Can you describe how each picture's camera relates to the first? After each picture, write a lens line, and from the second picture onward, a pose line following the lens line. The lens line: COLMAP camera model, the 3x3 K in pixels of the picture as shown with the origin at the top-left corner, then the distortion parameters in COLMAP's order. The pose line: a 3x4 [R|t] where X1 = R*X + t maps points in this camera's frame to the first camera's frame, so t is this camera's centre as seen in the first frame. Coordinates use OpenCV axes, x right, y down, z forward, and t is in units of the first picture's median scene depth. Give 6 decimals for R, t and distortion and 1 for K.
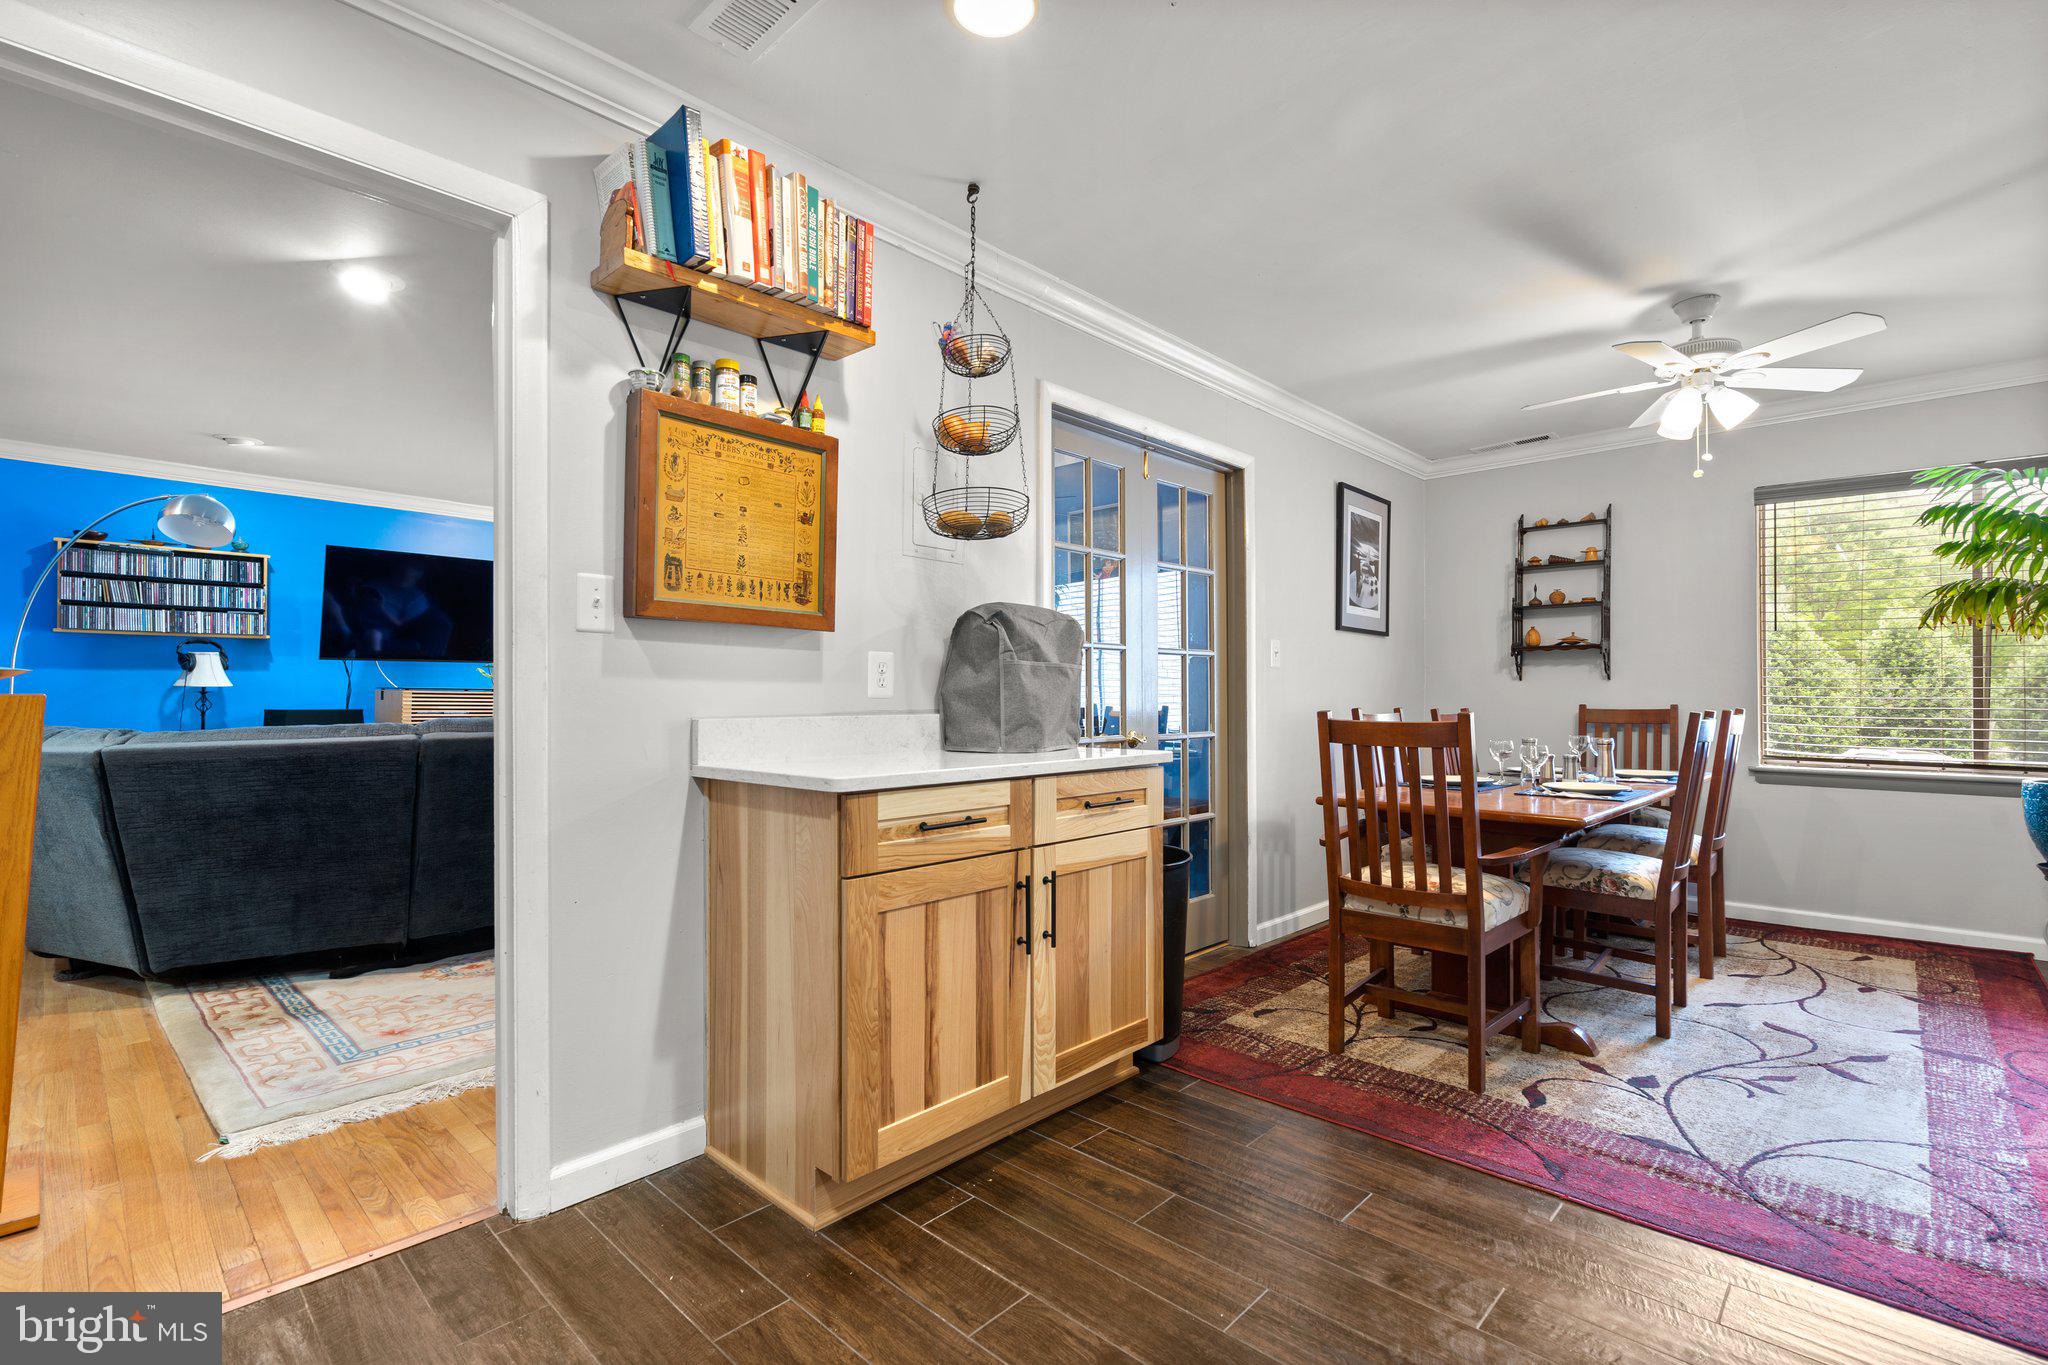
lens RADIAL K [[937.7, 0, 1019.5], [0, 937.7, 678.8], [0, 0, 1]] dist [-0.002132, -0.000258]
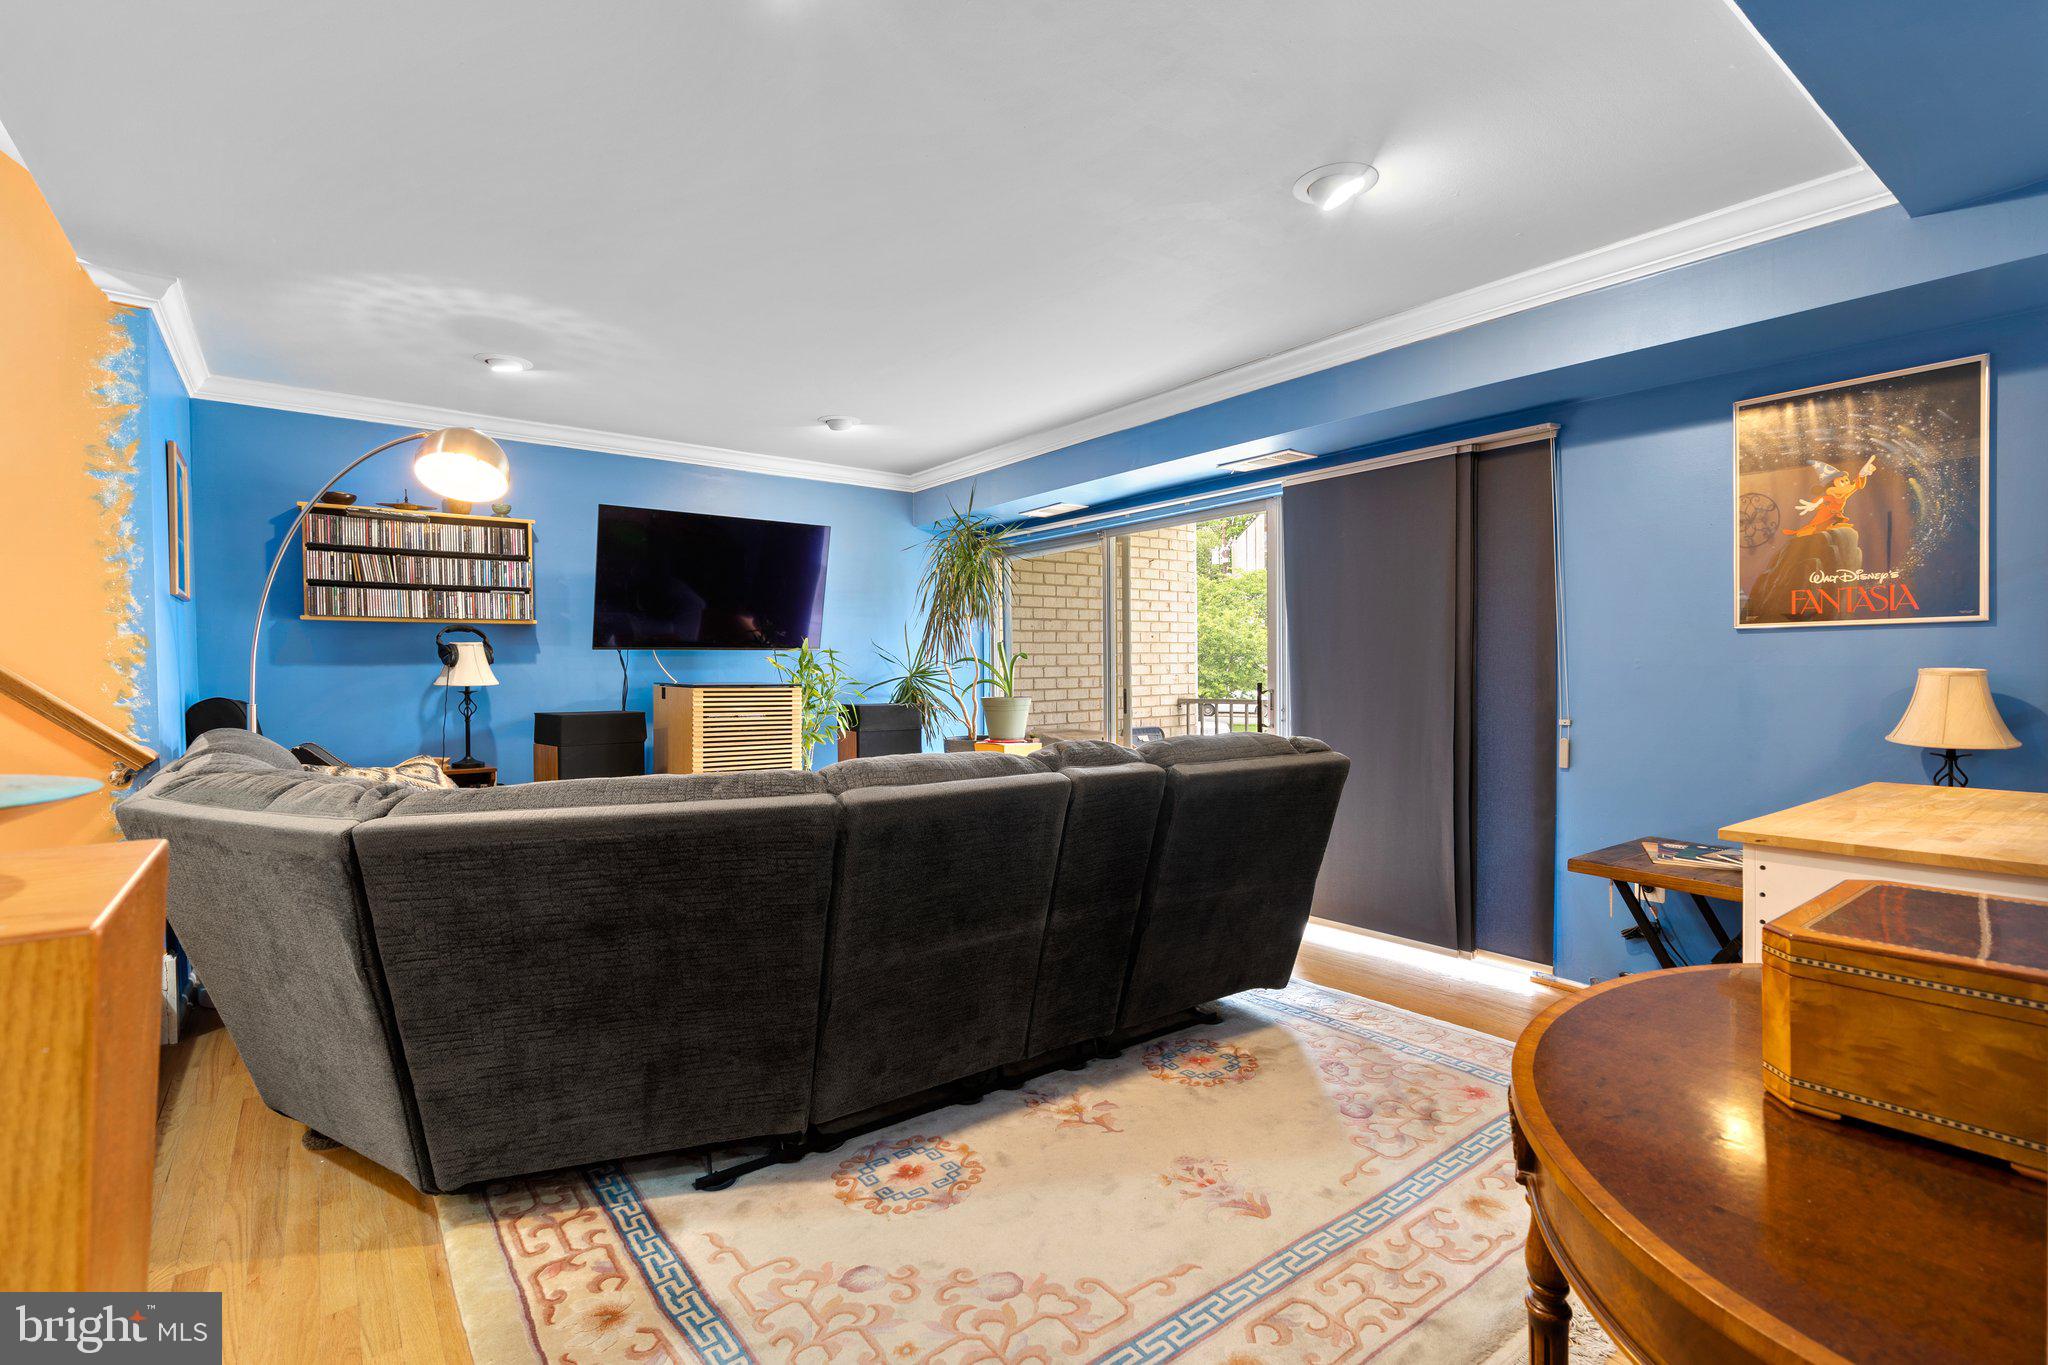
lens RADIAL K [[937.7, 0, 1016.2], [0, 937.7, 686.0], [0, 0, 1]] dist [-0.002132, -0.000258]
pose [[0.986260, -0.002445, -0.165183, -0.292446], [0.008516, 0.999314, 0.036054, -0.017153], [0.164981, -0.036966, 0.985604, 0.304404]]
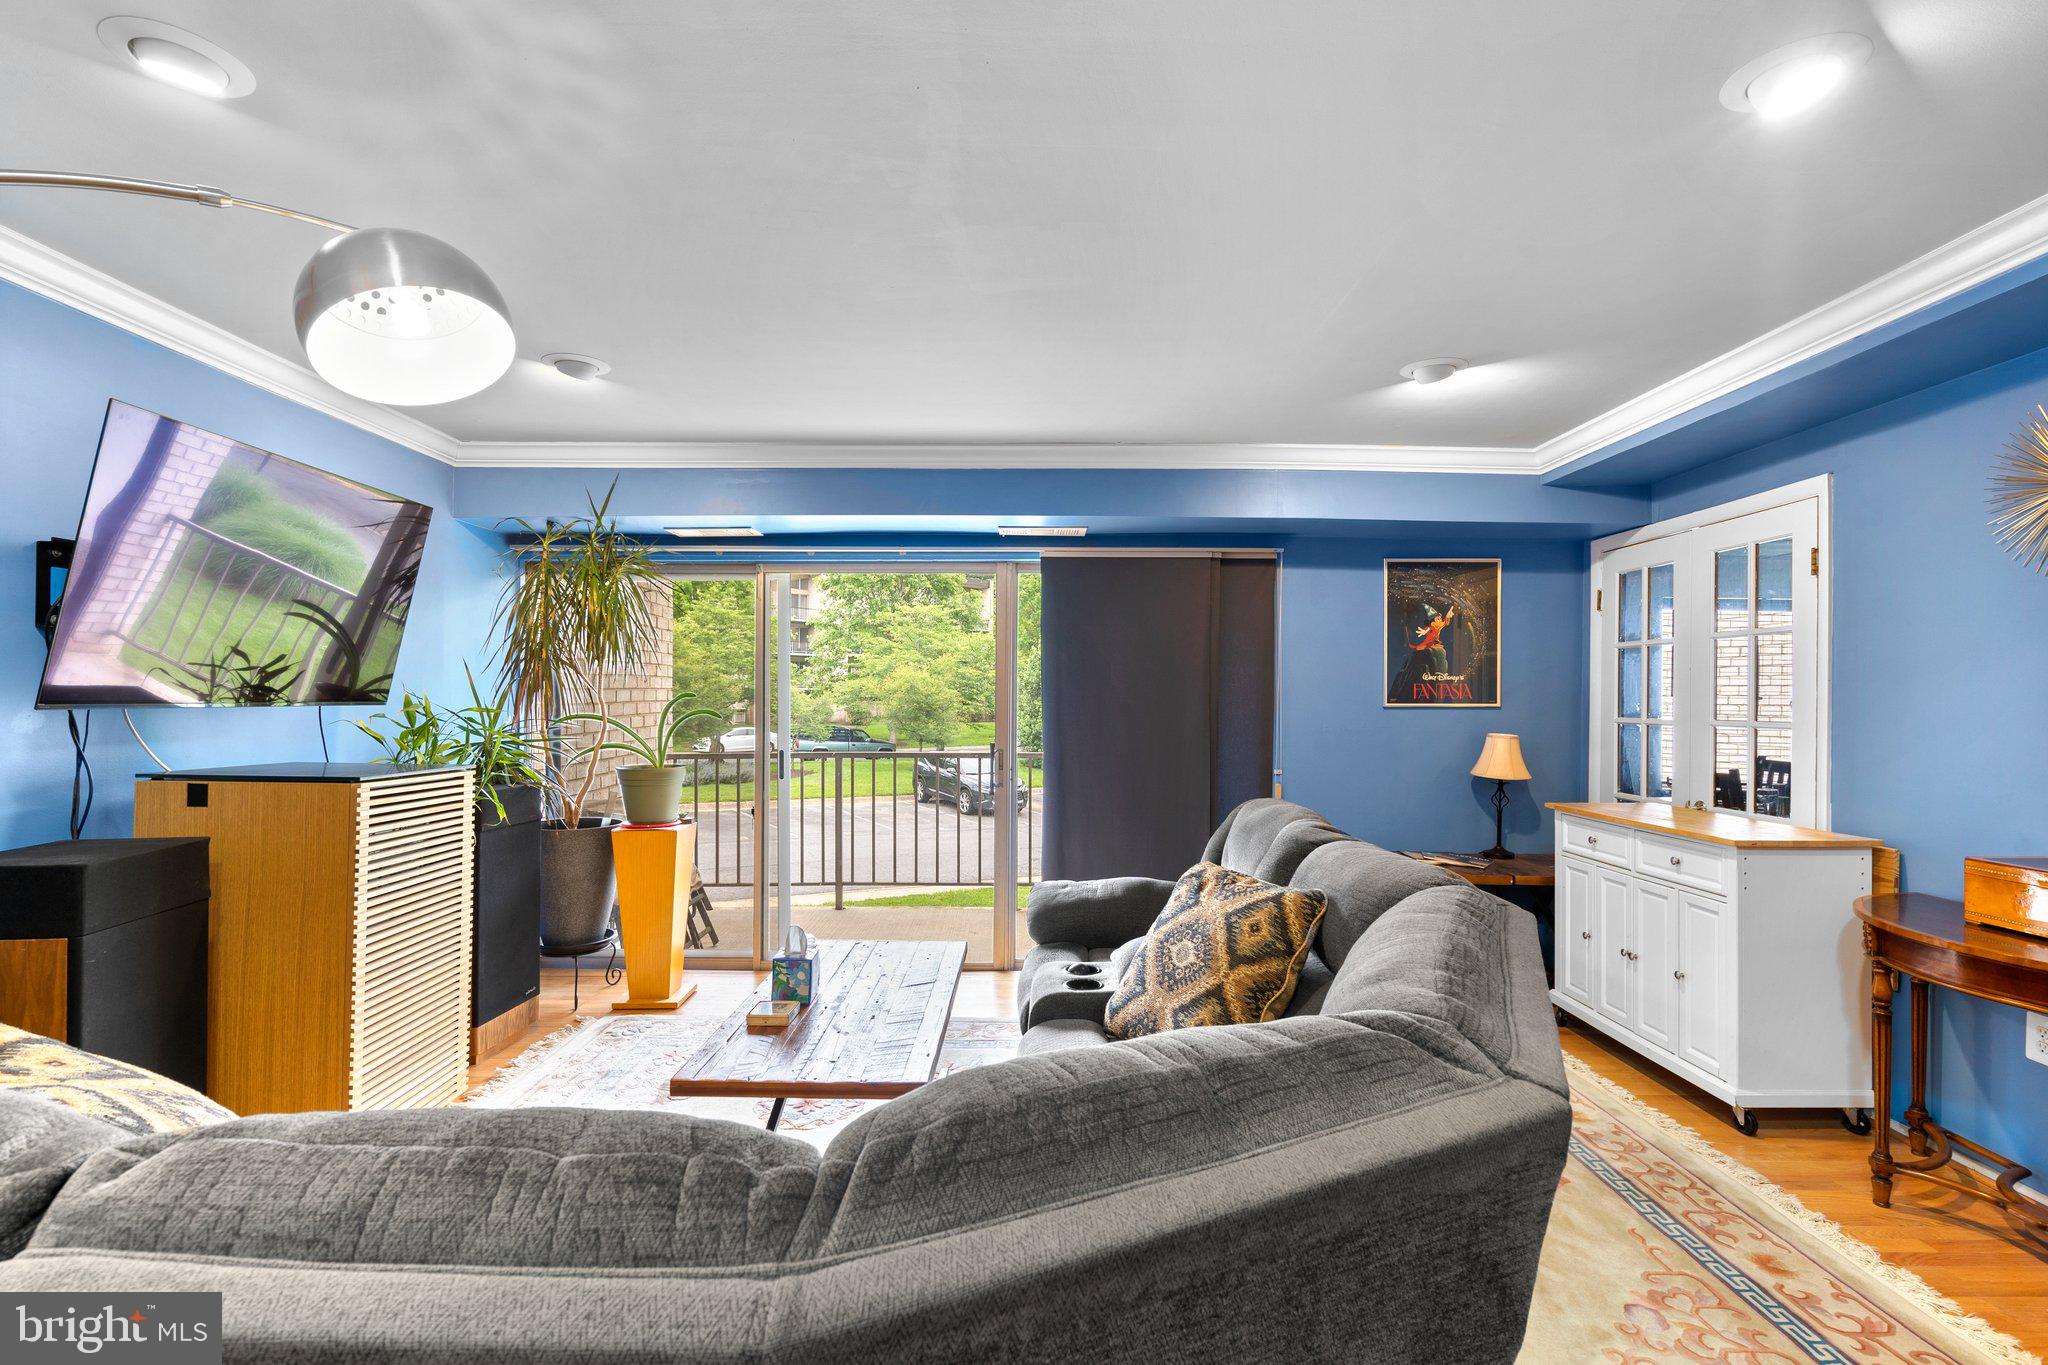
lens RADIAL K [[937.7, 0, 1017.0], [0, 937.7, 691.3], [0, 0, 1]] dist [-0.002132, -0.000258]
pose [[0.730767, 0.009272, 0.682564, -0.875514], [-0.021969, 0.999709, 0.009940, -0.045711], [-0.682273, -0.022259, 0.730758, 0.566545]]
